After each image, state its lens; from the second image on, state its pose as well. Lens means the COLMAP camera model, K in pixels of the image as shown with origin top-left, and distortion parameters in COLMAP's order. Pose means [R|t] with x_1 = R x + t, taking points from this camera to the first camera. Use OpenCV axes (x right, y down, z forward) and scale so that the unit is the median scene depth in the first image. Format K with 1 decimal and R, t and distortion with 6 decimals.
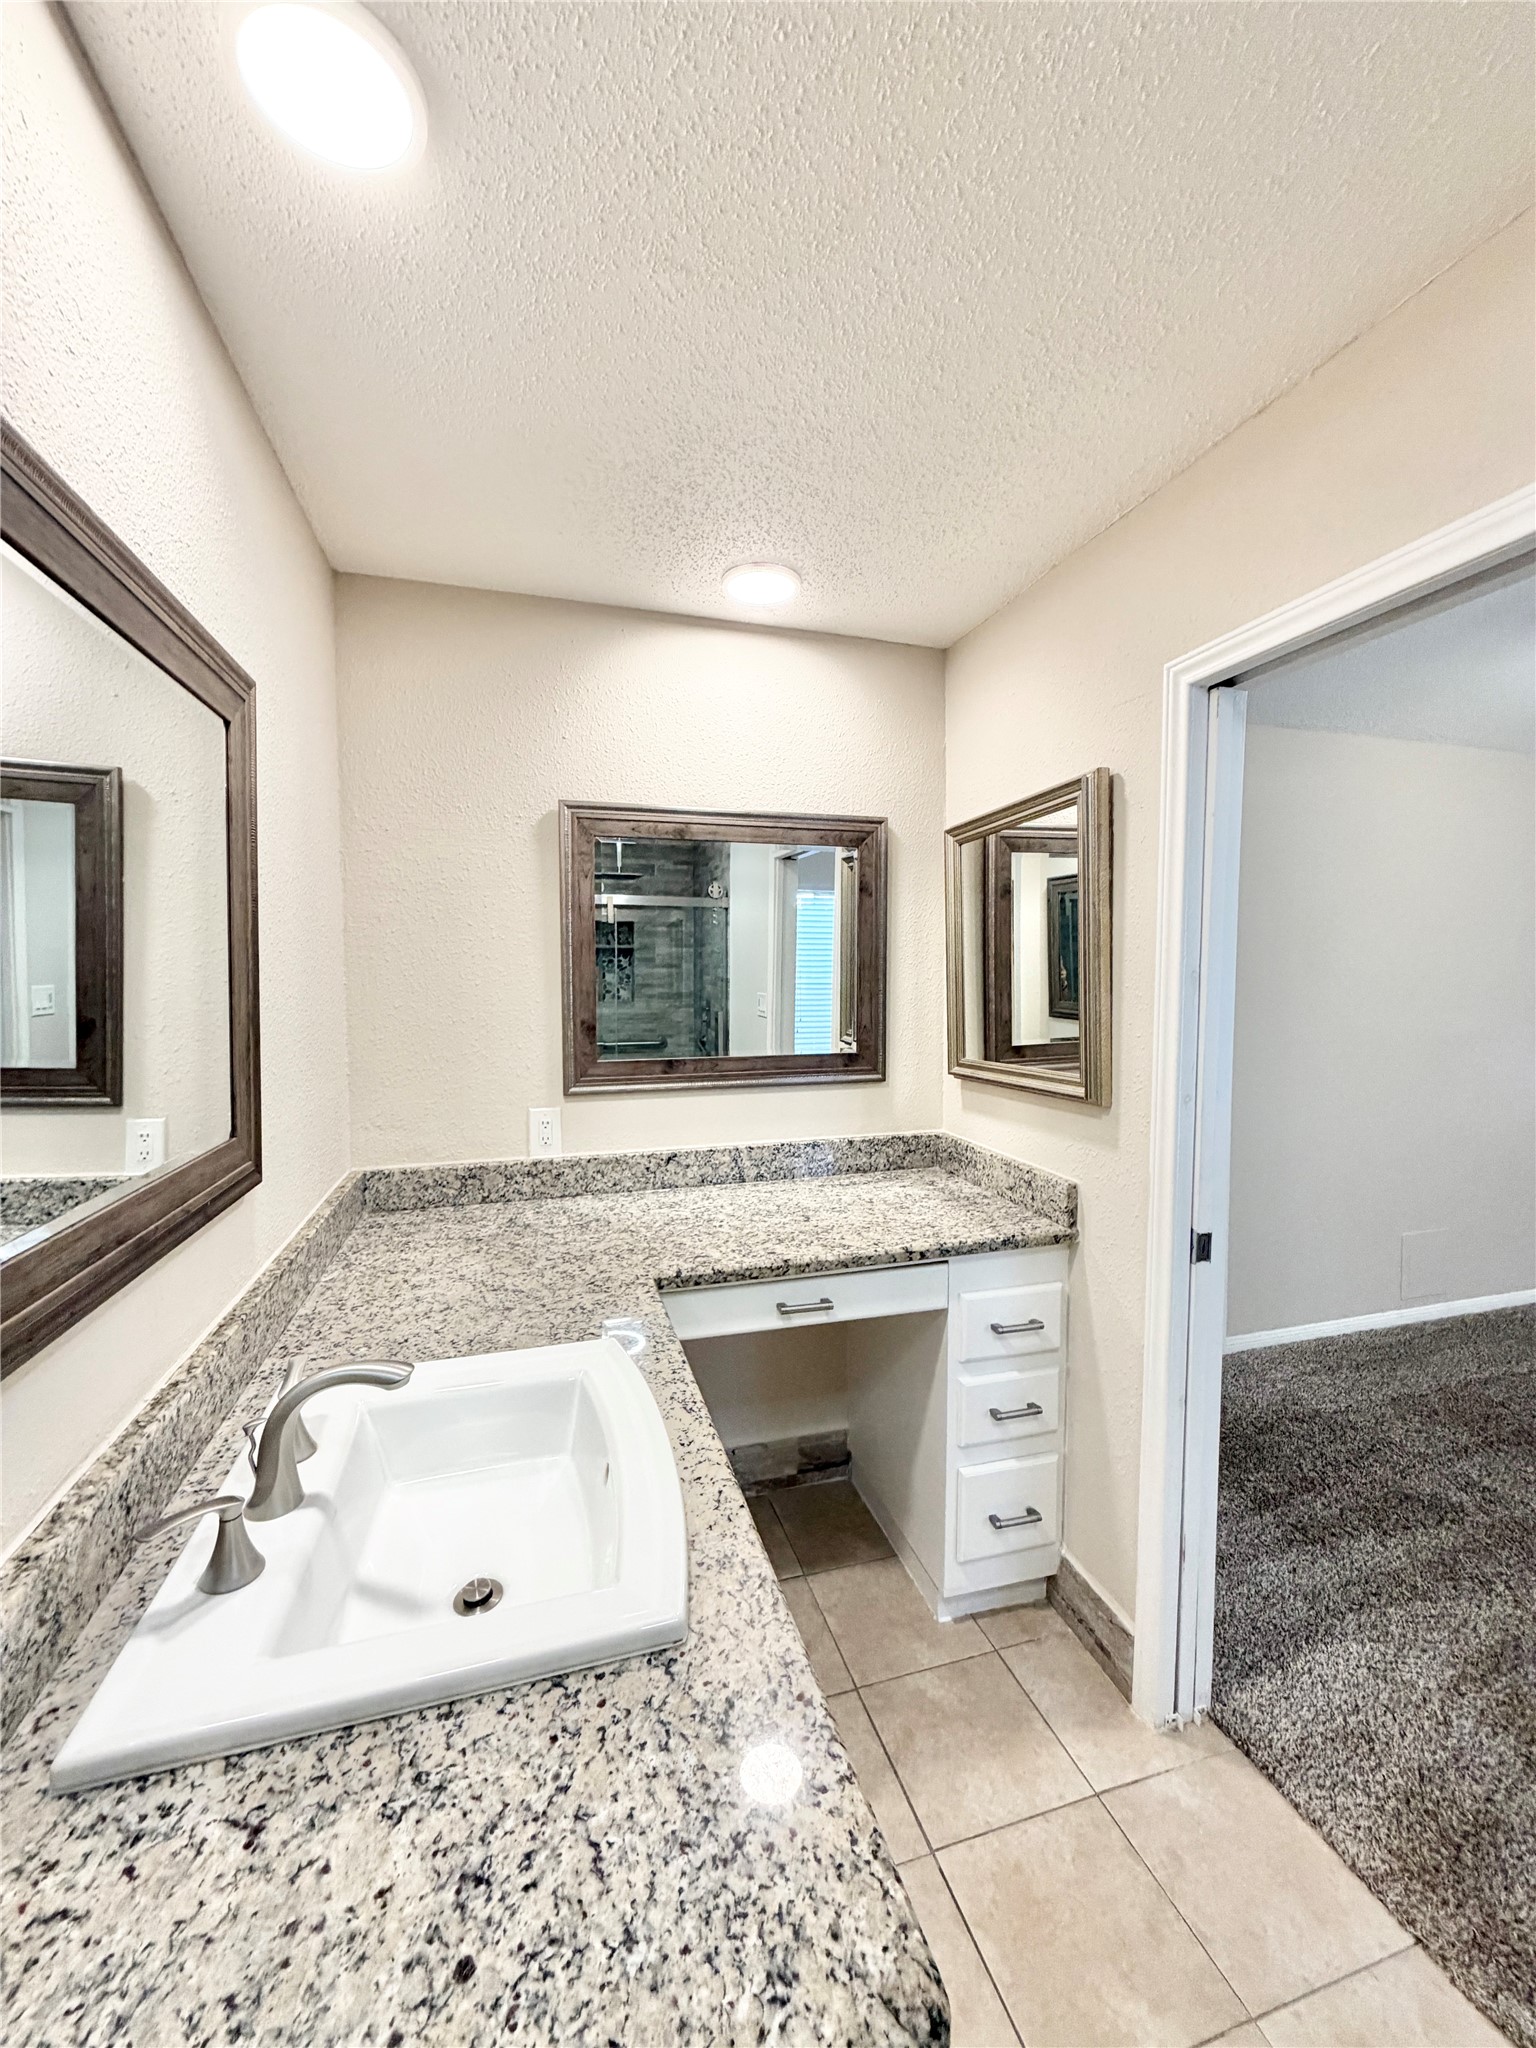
lens RADIAL K [[818.4, 0, 769.1], [0, 818.4, 1012.3], [0, 0, 1]] dist [-0.001487, -0.000055]
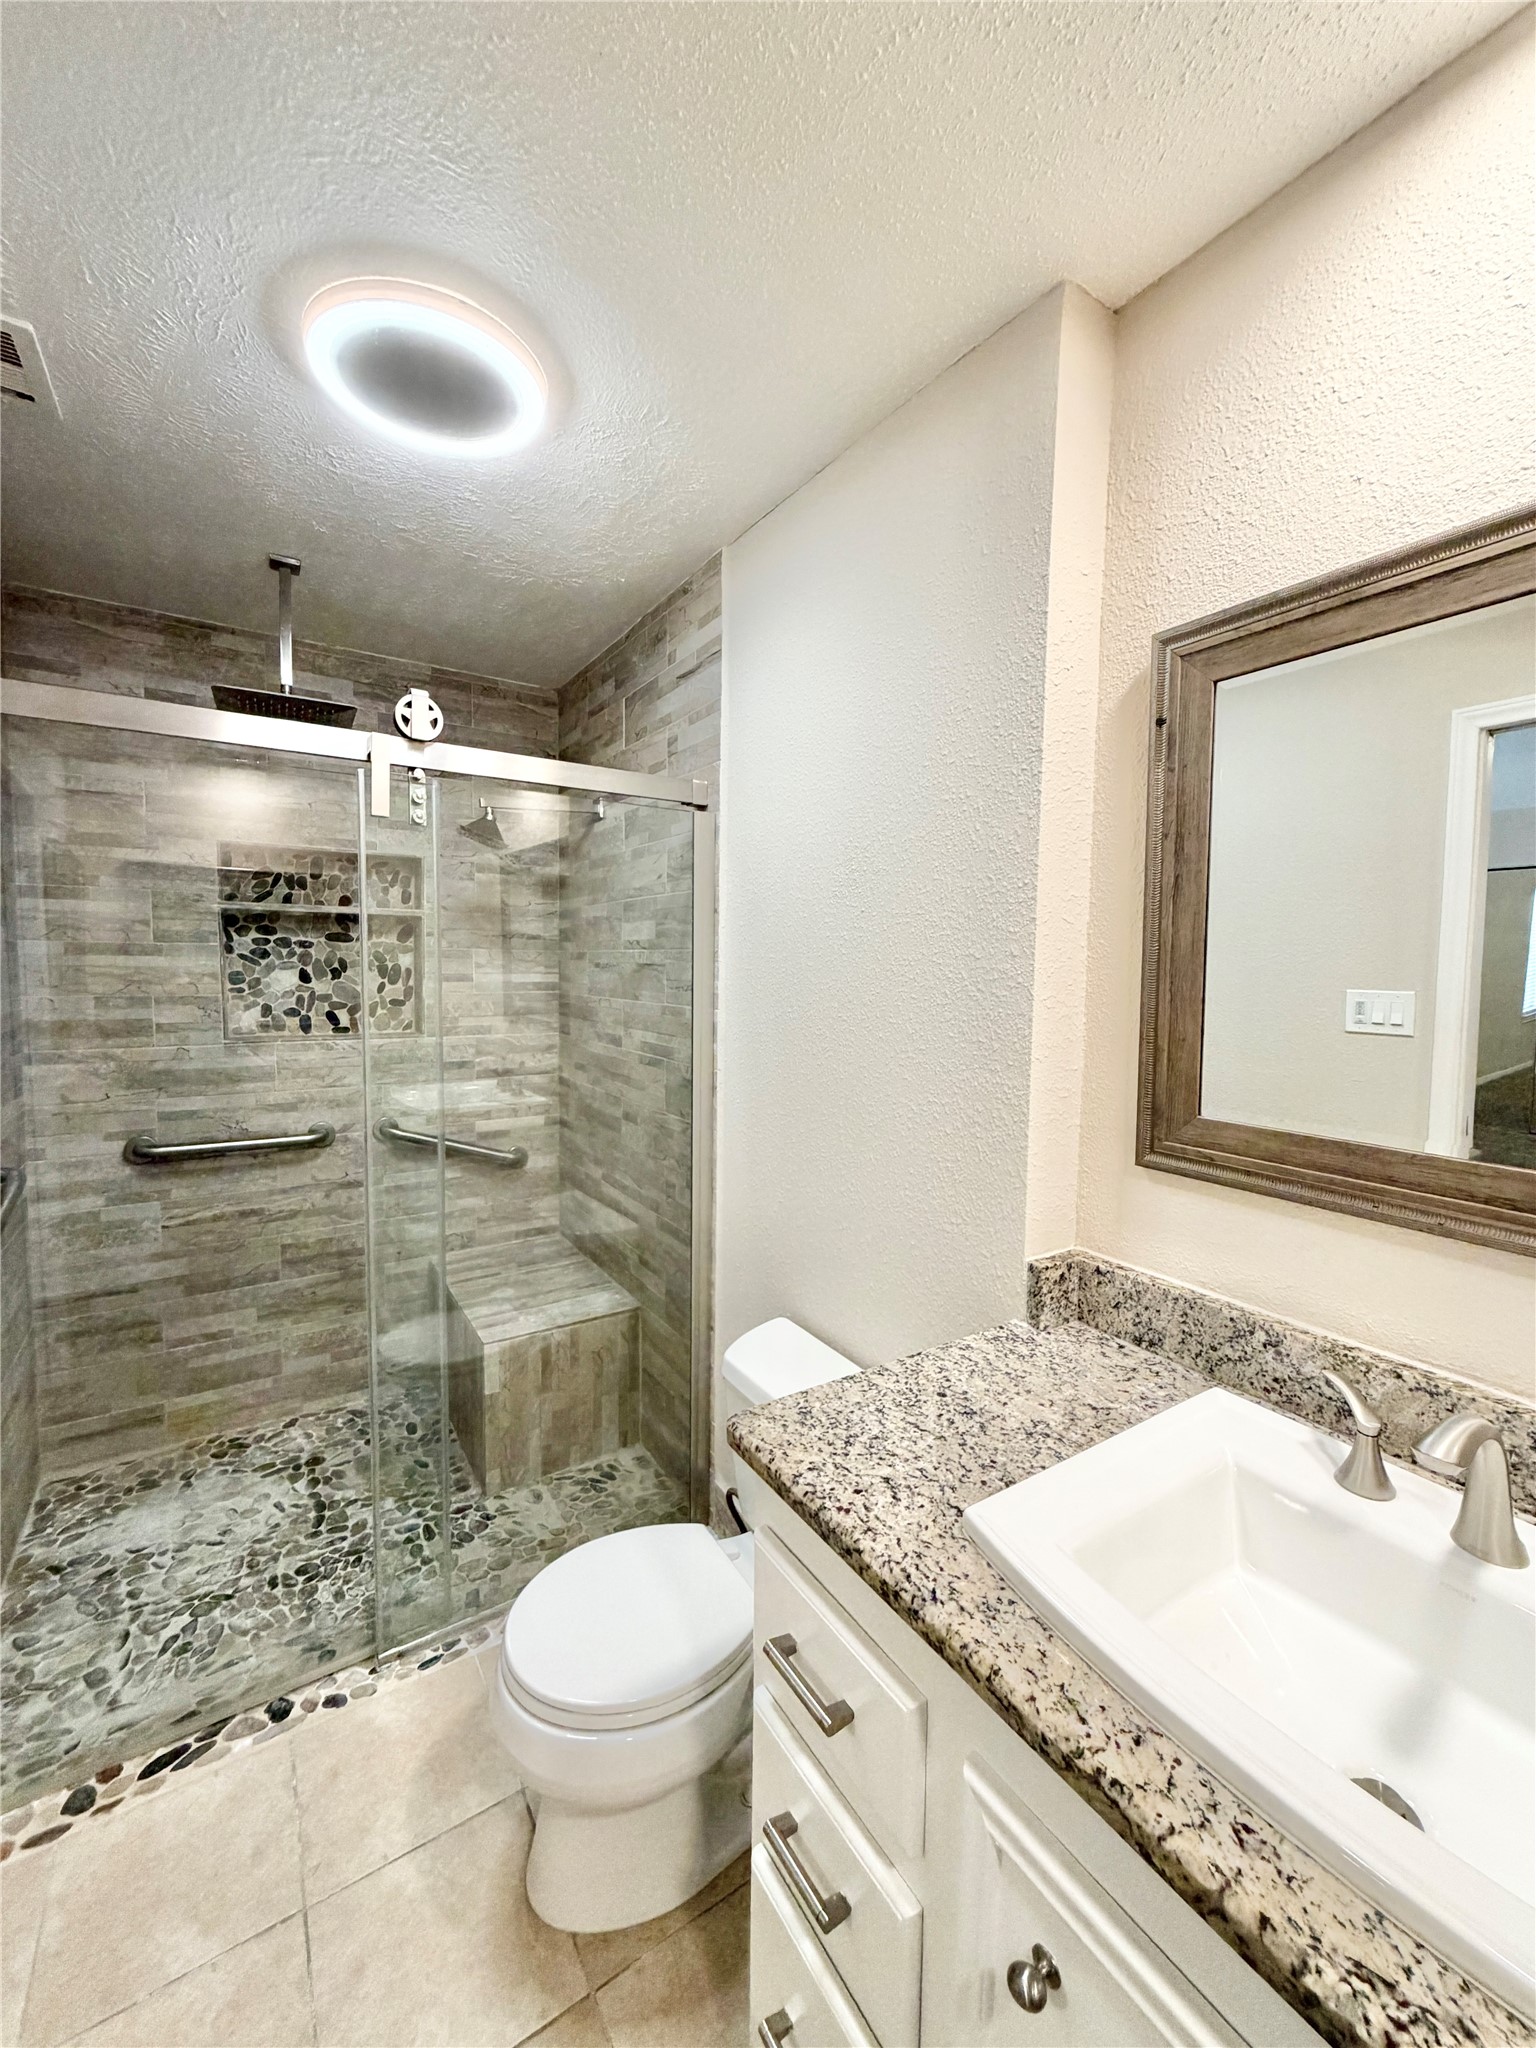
lens RADIAL K [[818.4, 0, 770.3], [0, 818.4, 1016.2], [0, 0, 1]] dist [-0.001487, -0.000055]
pose [[-0.958991, 0.005456, -0.283384, 0.565124], [-0.024312, 0.994546, 0.101423, -0.048288], [0.282392, 0.104153, -0.953628, 2.340189]]
